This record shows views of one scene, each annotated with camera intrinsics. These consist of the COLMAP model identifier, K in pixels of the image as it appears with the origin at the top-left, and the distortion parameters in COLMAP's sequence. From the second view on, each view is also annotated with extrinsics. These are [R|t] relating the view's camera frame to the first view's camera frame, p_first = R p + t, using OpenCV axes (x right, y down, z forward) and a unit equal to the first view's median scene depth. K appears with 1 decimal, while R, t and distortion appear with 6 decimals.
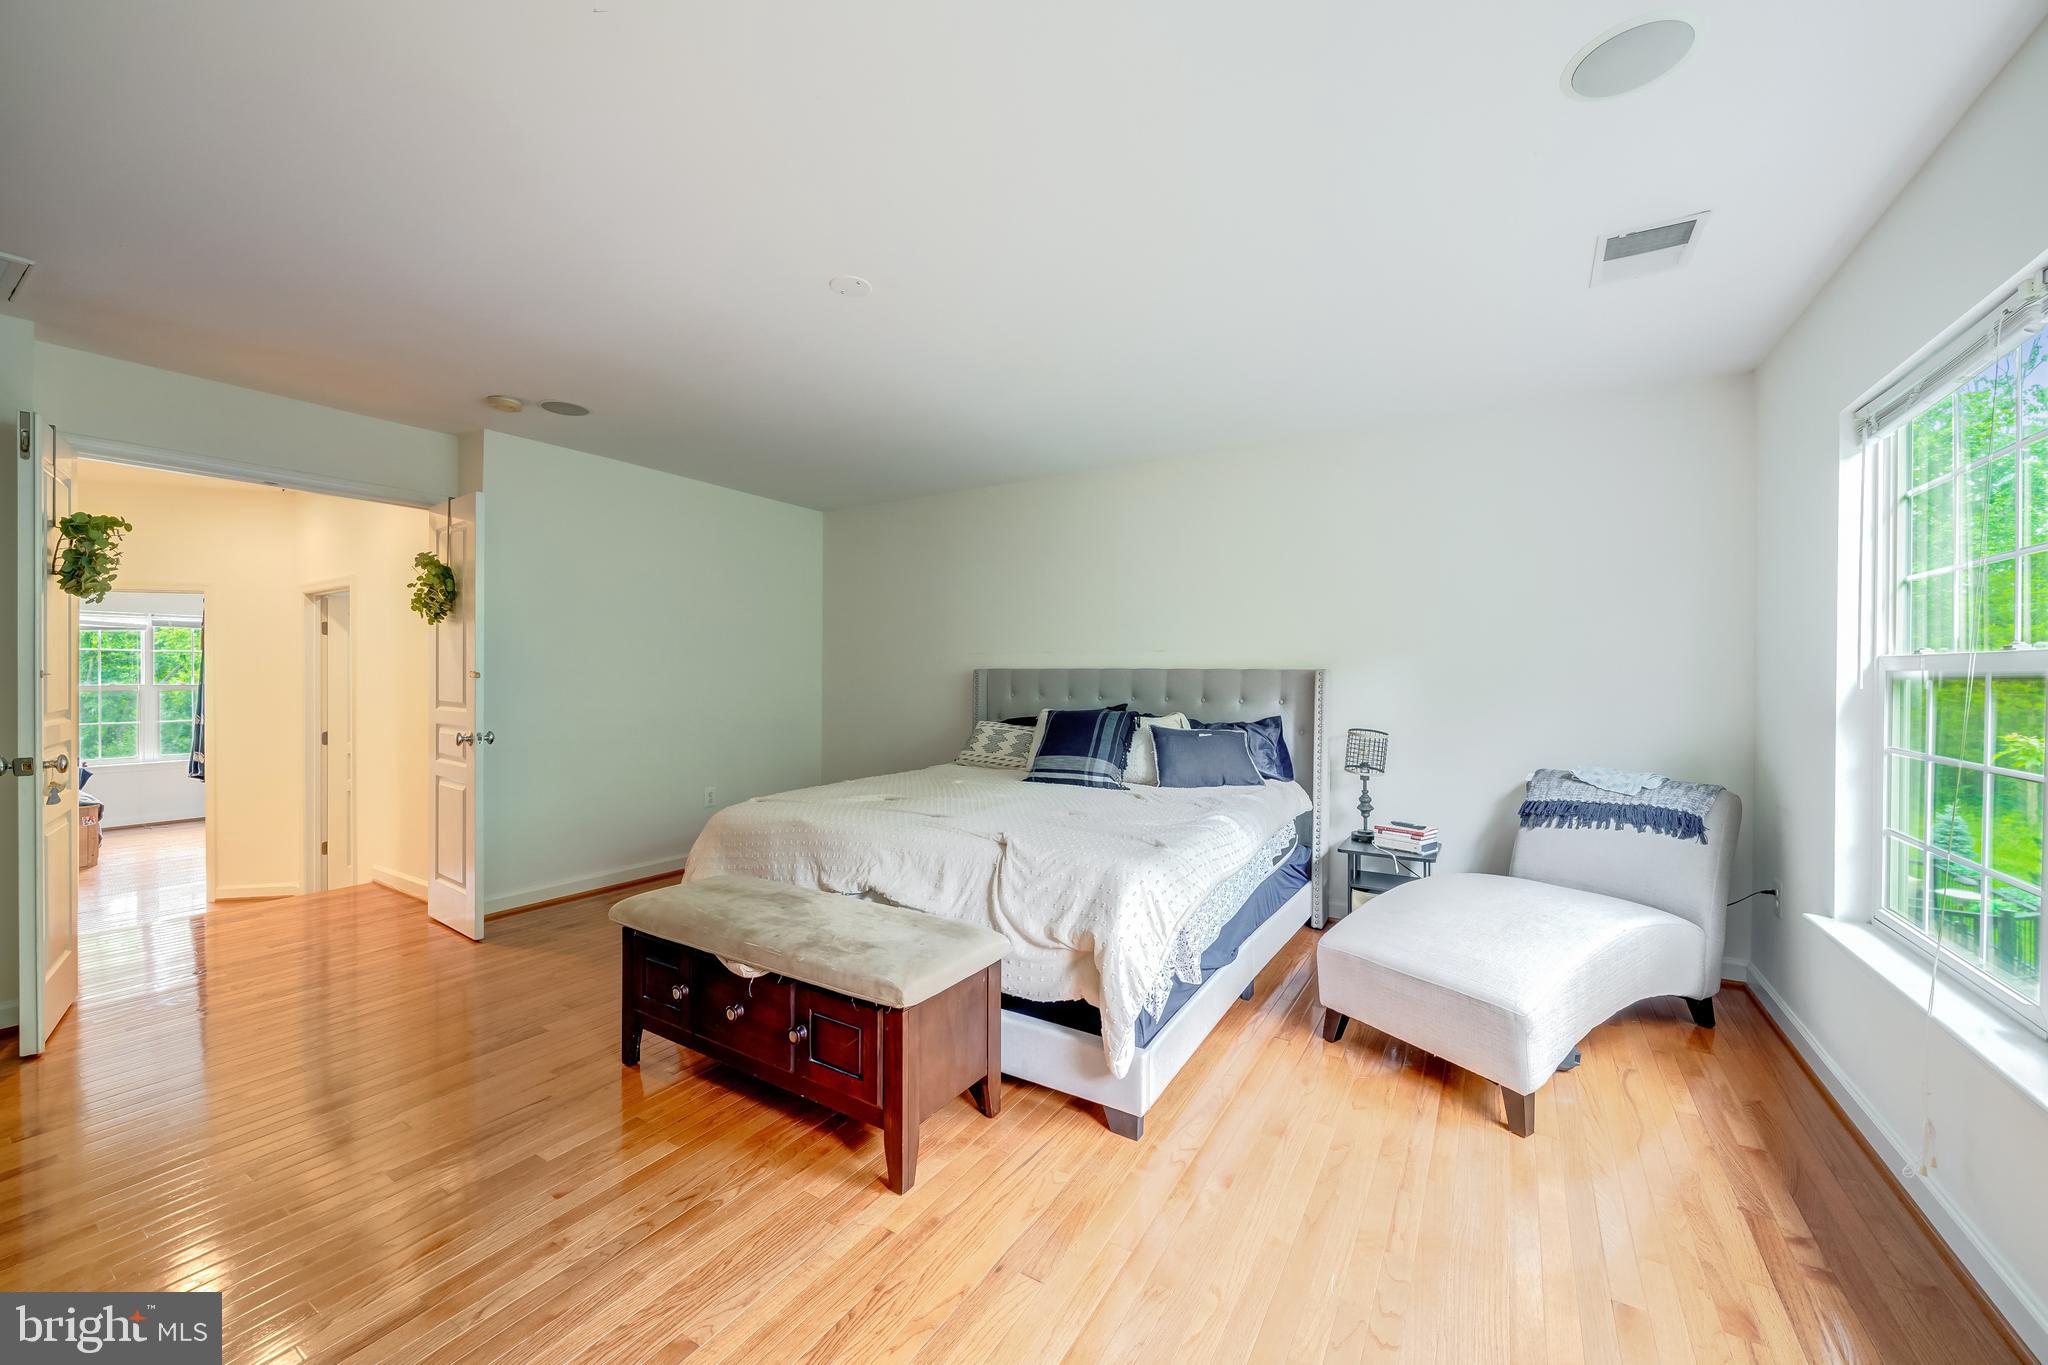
lens RADIAL K [[757.4, 0, 1009.8], [0, 757.4, 677.5], [0, 0, 1]] dist [0.000448, 0.000226]
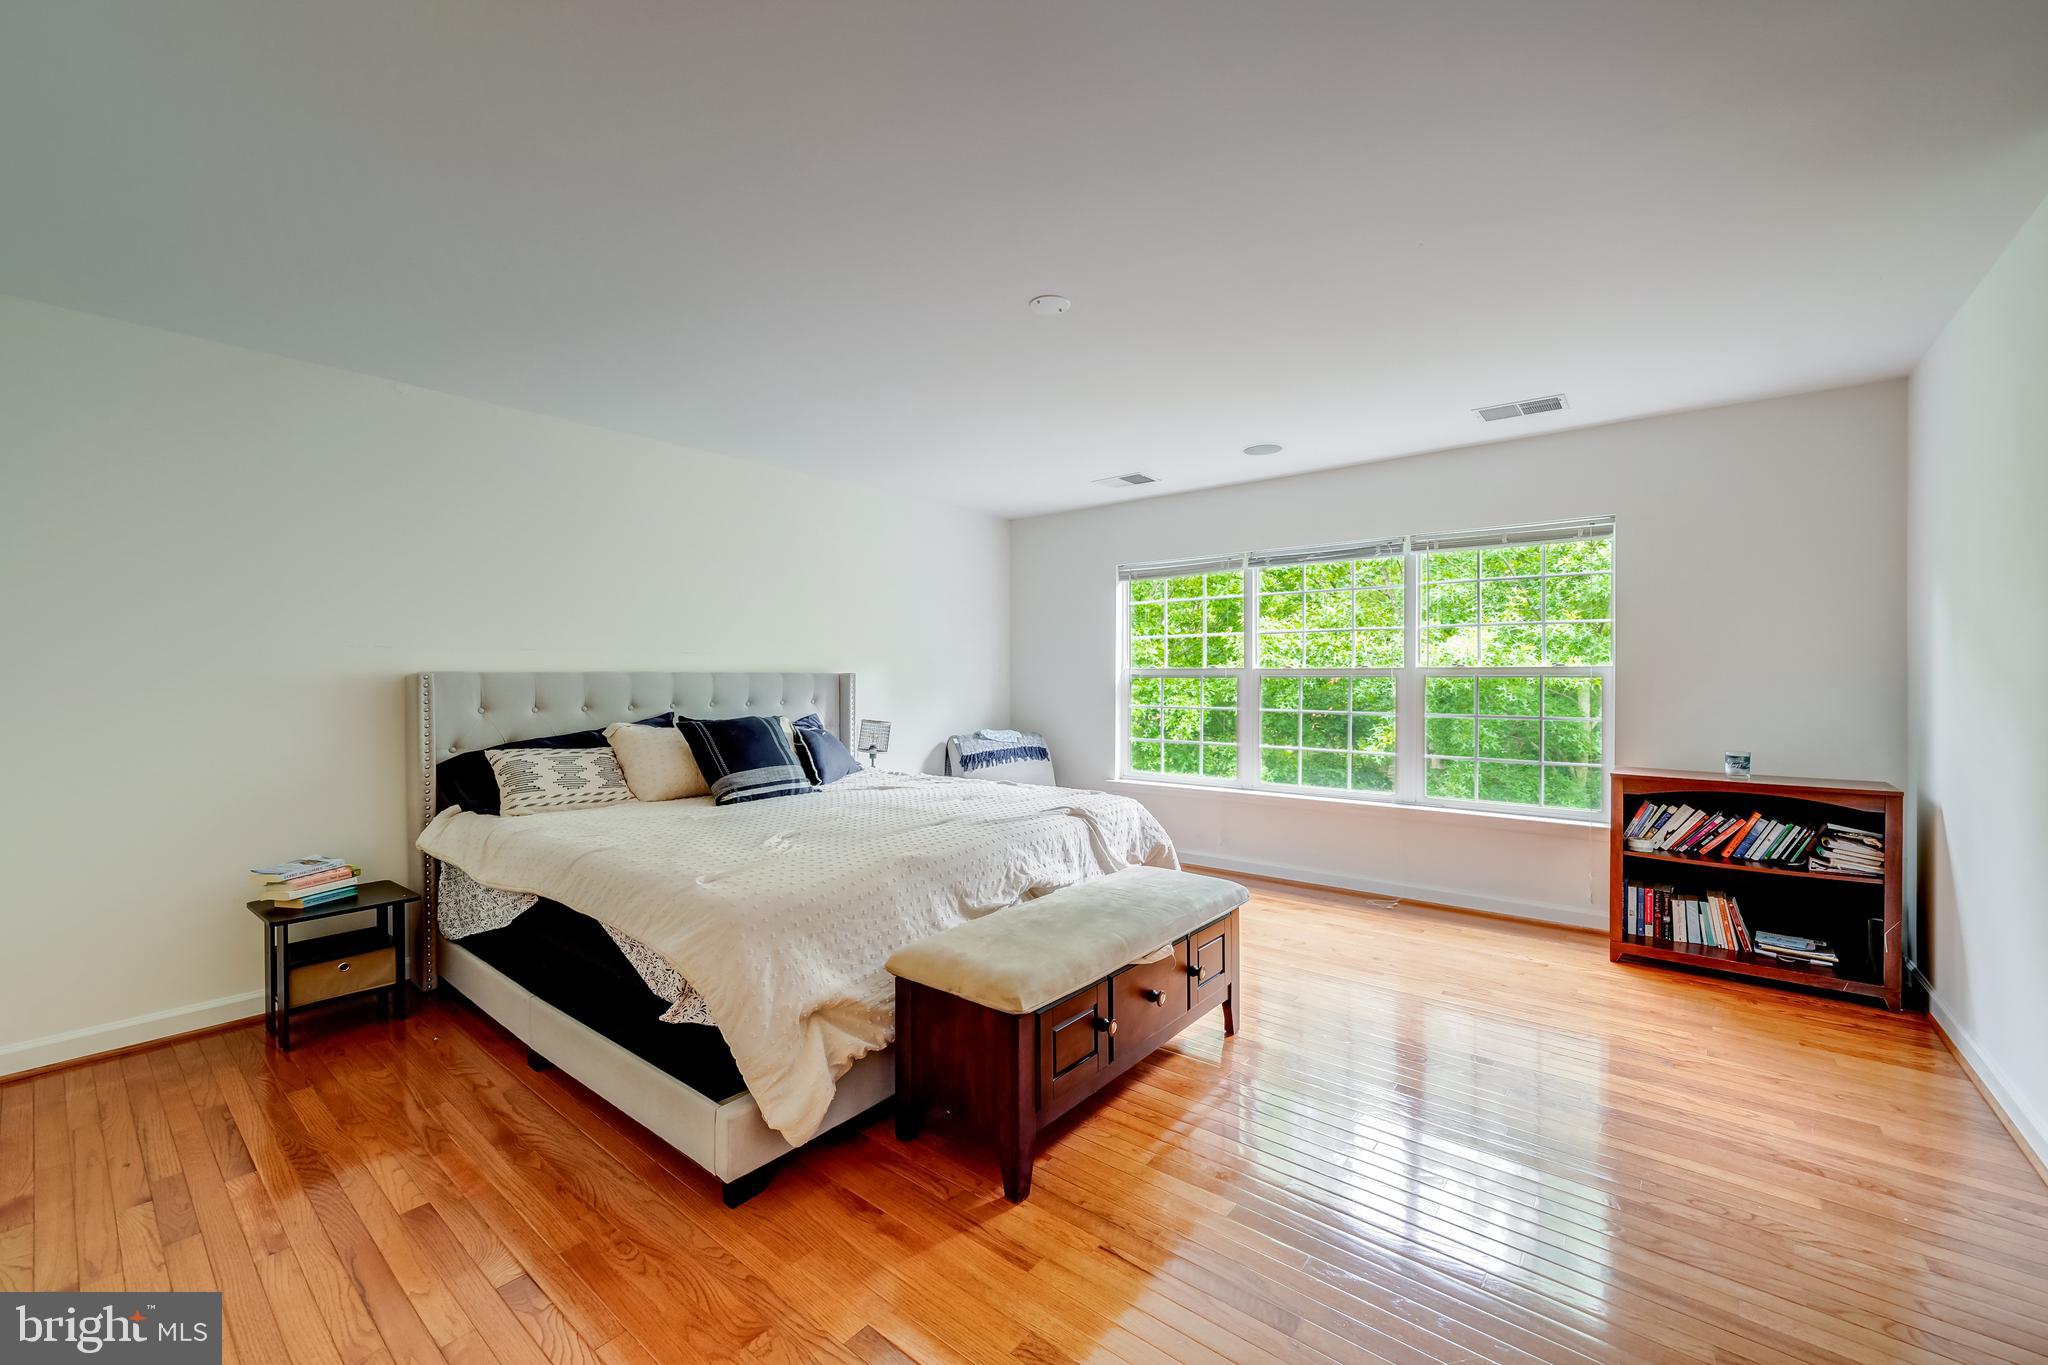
lens RADIAL K [[757.4, 0, 1009.8], [0, 757.4, 677.5], [0, 0, 1]] dist [0.000448, 0.000226]
pose [[0.170038, -0.003511, 0.985431, -0.778200], [0.011452, 0.999933, 0.001586, -0.003747], [-0.985371, 0.011015, 0.170067, 0.549513]]
